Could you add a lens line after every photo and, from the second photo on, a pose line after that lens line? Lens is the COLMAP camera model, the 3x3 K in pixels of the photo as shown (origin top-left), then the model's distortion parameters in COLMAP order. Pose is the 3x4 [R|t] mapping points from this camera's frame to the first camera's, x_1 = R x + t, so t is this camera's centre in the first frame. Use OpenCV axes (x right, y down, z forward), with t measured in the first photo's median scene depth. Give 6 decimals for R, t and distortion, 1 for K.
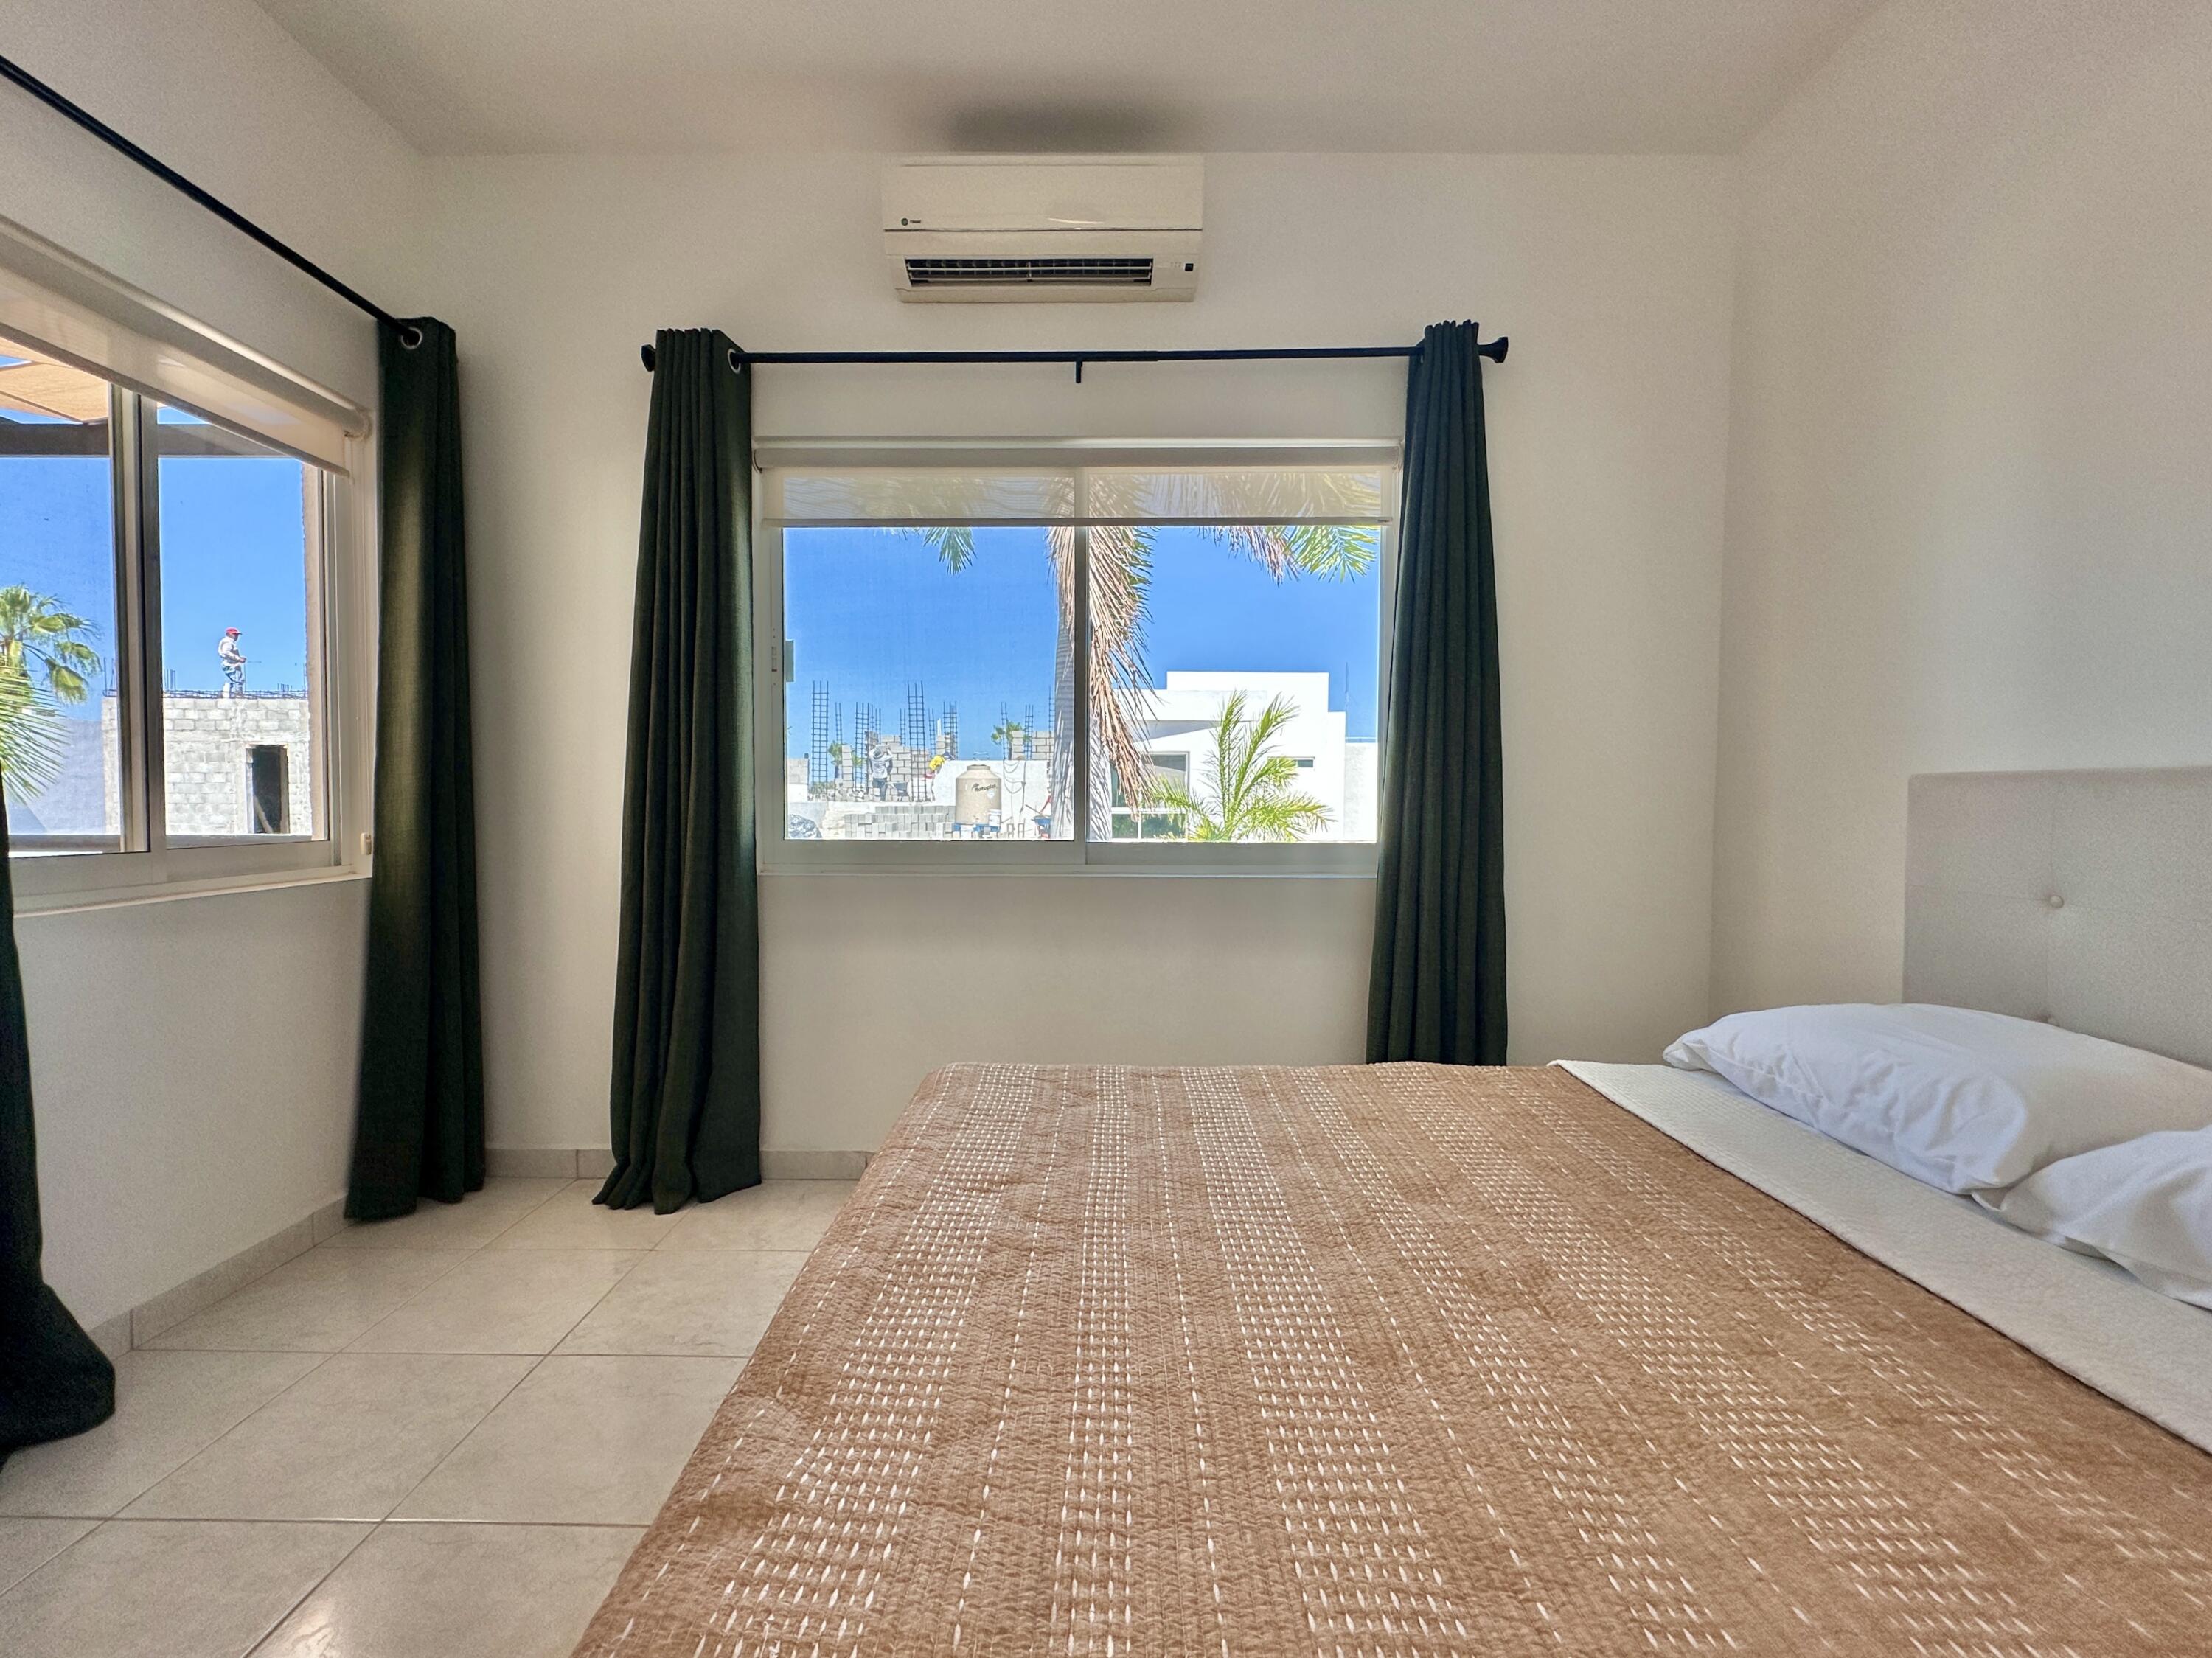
lens RADIAL K [[884.7, 0, 1106.0], [0, 884.7, 829.0], [0, 0, 1]] dist [-0.000698, 0.000308]
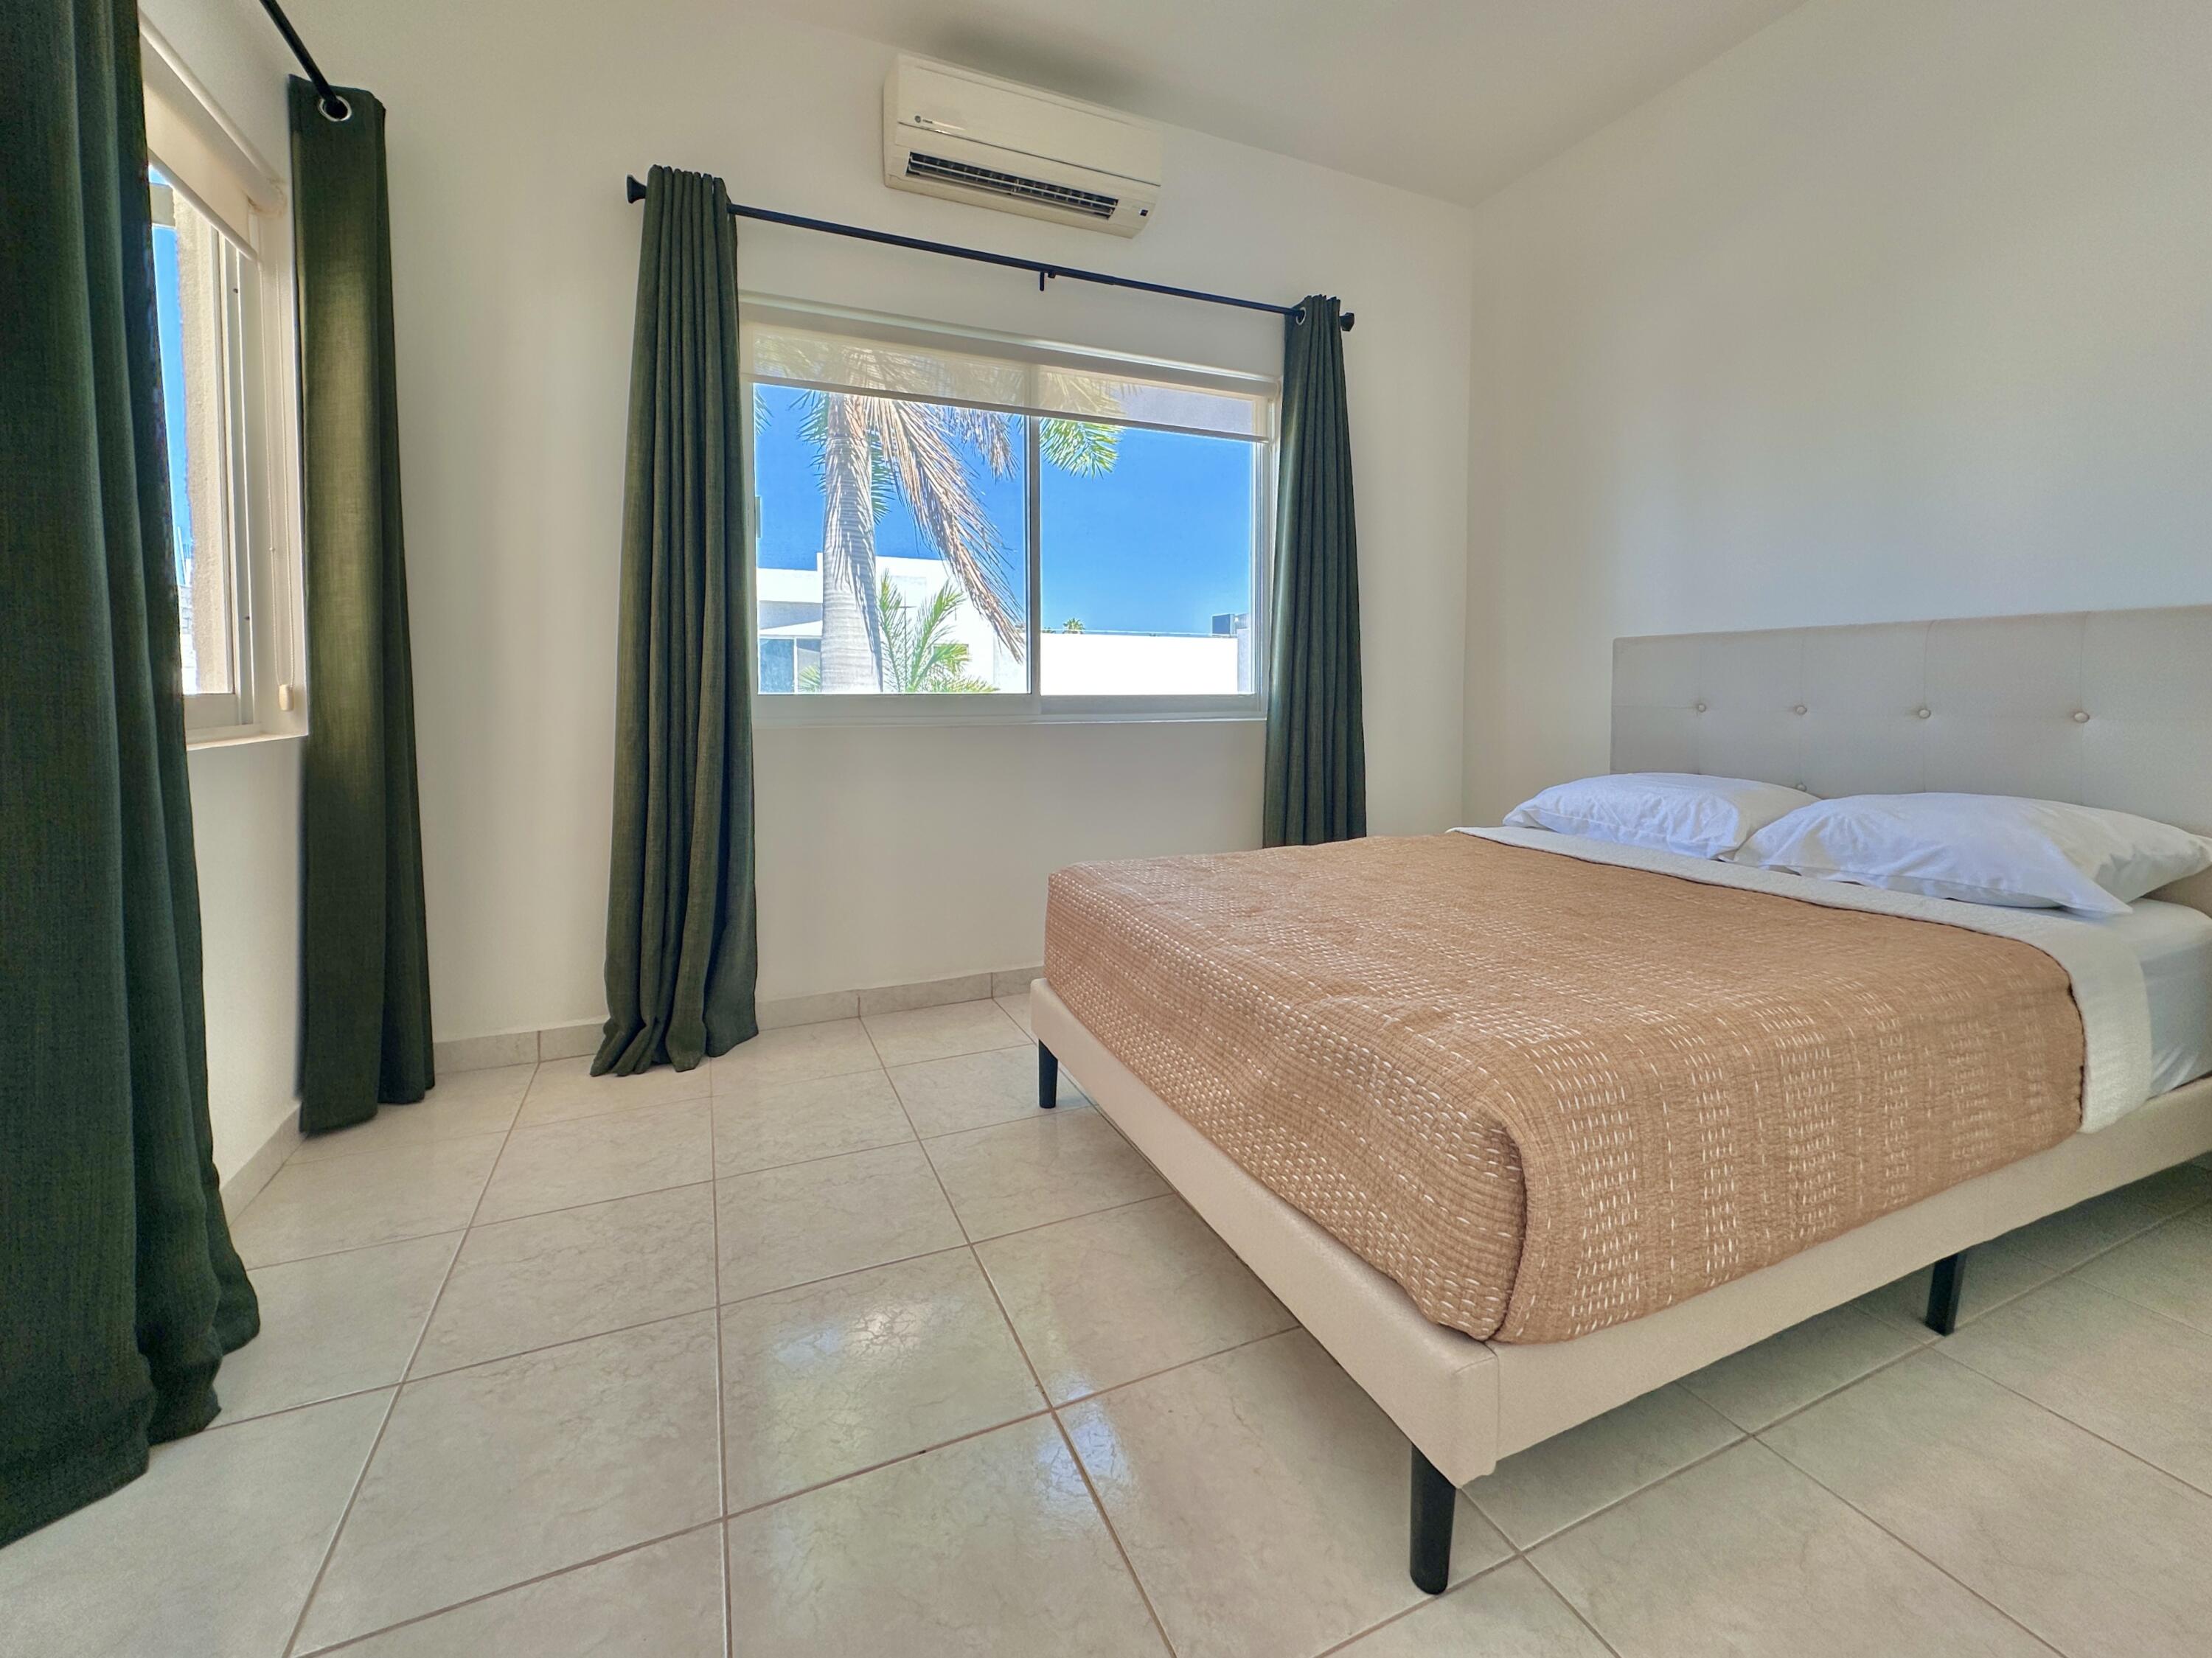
lens RADIAL K [[889.7, 0, 1099.4], [0, 889.7, 726.1], [0, 0, 1]] dist [-0.000371, -0.000245]
pose [[0.917719, -0.021981, 0.396621, -0.455854], [0.018426, 0.999749, 0.012770, 0.046619], [-0.396802, -0.004411, 0.917894, -0.090280]]
